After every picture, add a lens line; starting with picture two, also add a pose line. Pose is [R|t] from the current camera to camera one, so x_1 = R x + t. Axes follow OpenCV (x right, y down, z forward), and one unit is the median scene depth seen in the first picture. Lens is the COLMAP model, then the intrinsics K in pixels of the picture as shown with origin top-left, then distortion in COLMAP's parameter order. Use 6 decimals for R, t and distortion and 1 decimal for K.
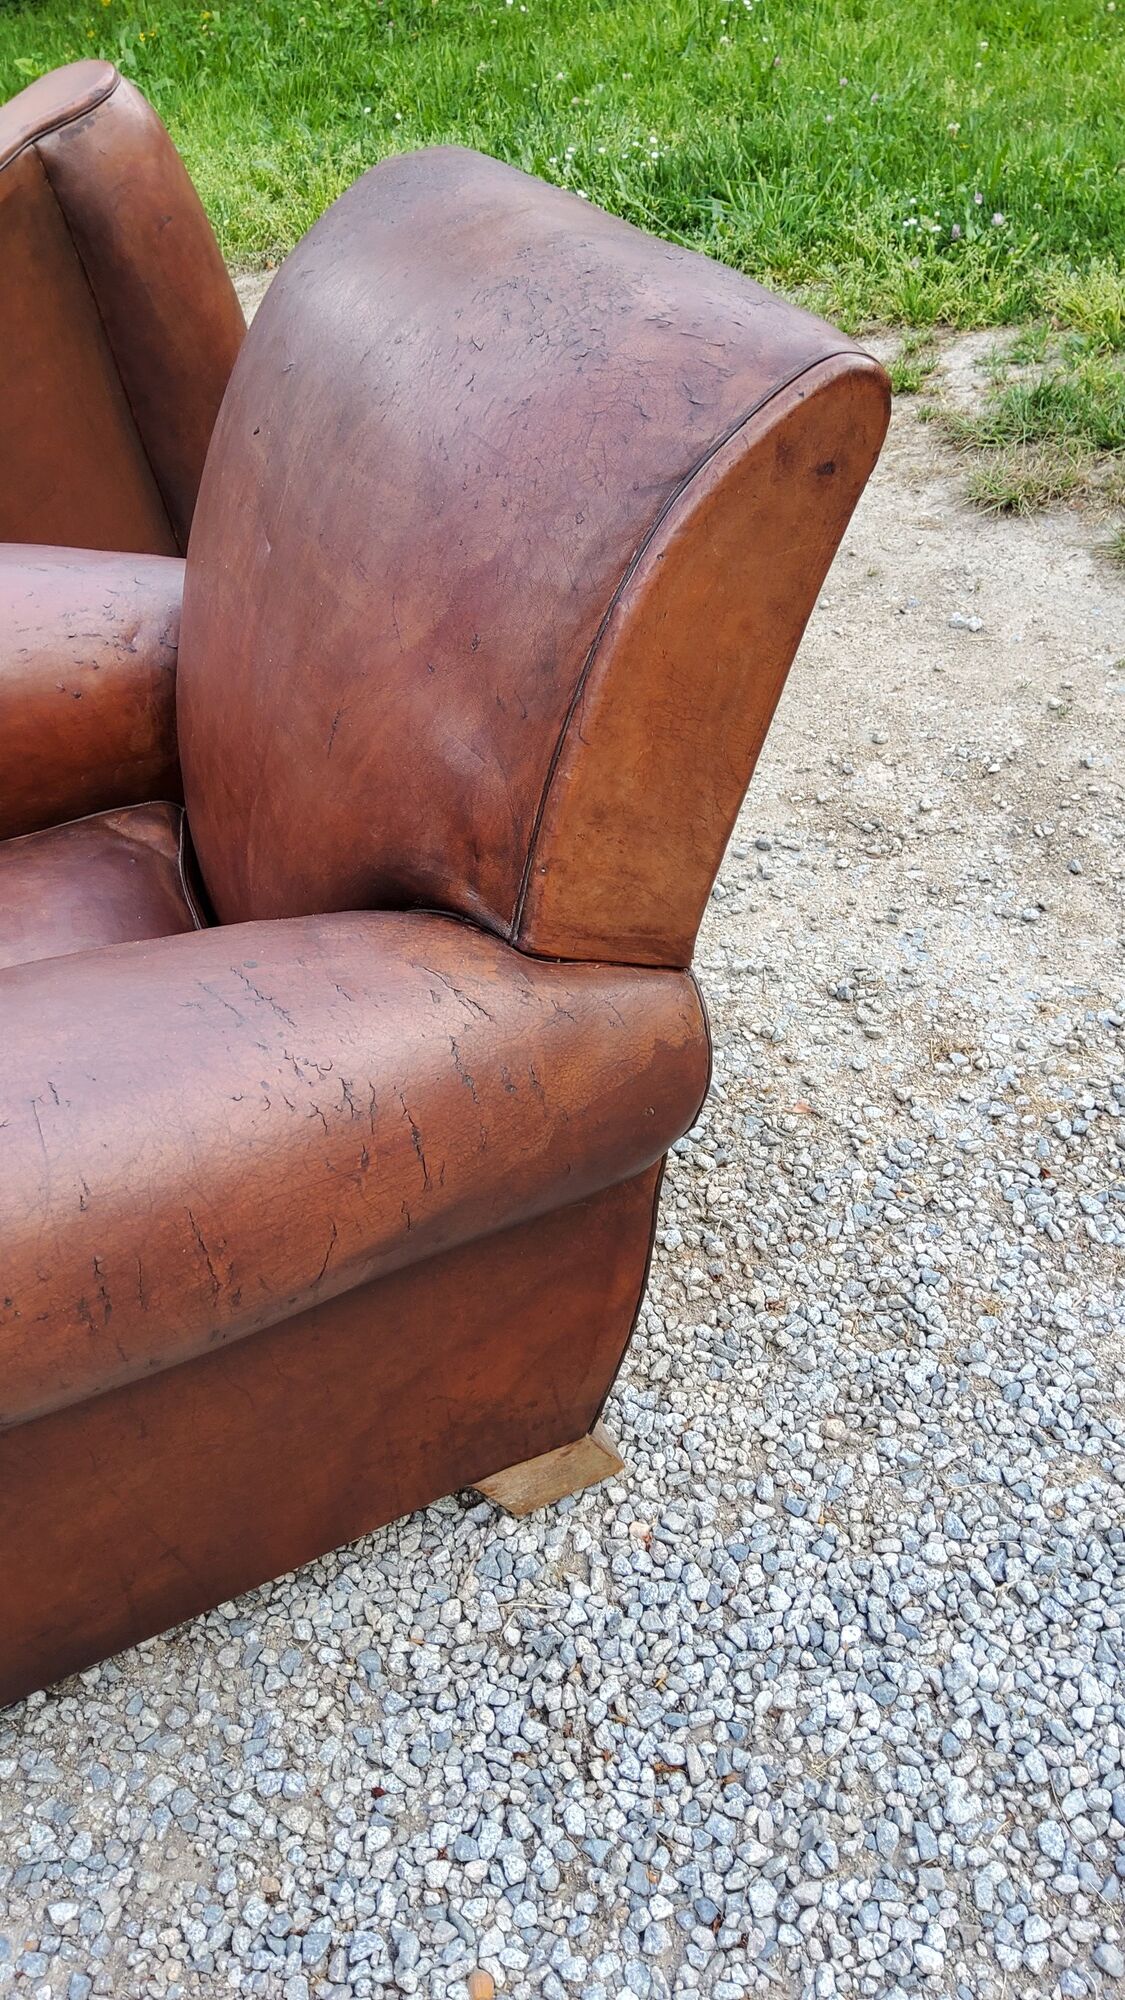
lens RADIAL K [[1627.6, 0, 567.8], [0, 1627.6, 931.7], [0, 0, 1]] dist [0.071566, -0.124027]
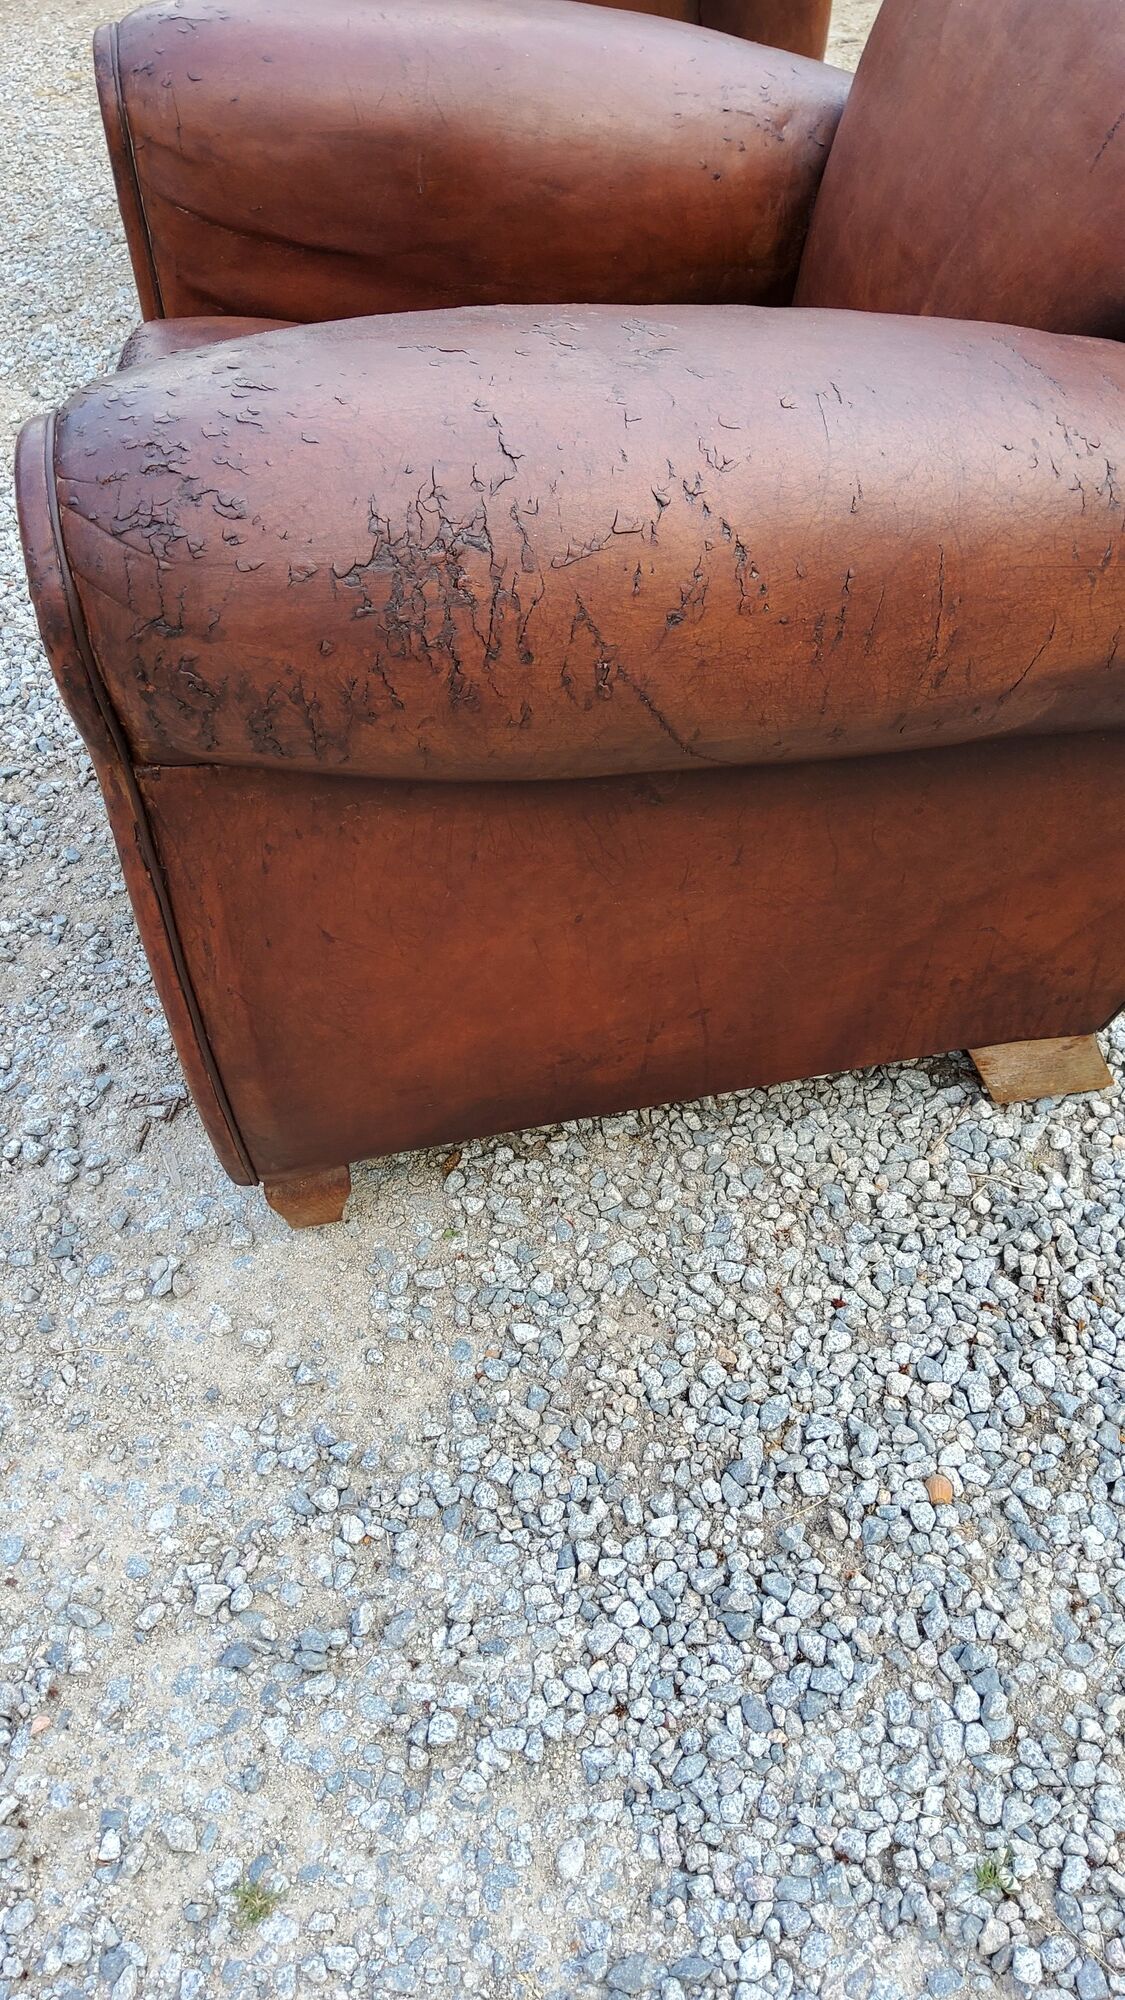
lens RADIAL K [[1627.6, 0, 572.8], [0, 1627.6, 933.9], [0, 0, 1]] dist [0.071566, -0.124027]
pose [[0.969231, 0.208008, -0.131624, -0.189031], [-0.194764, 0.975031, 0.106689, 0.230839], [0.150530, -0.077771, 0.985542, 0.014232]]
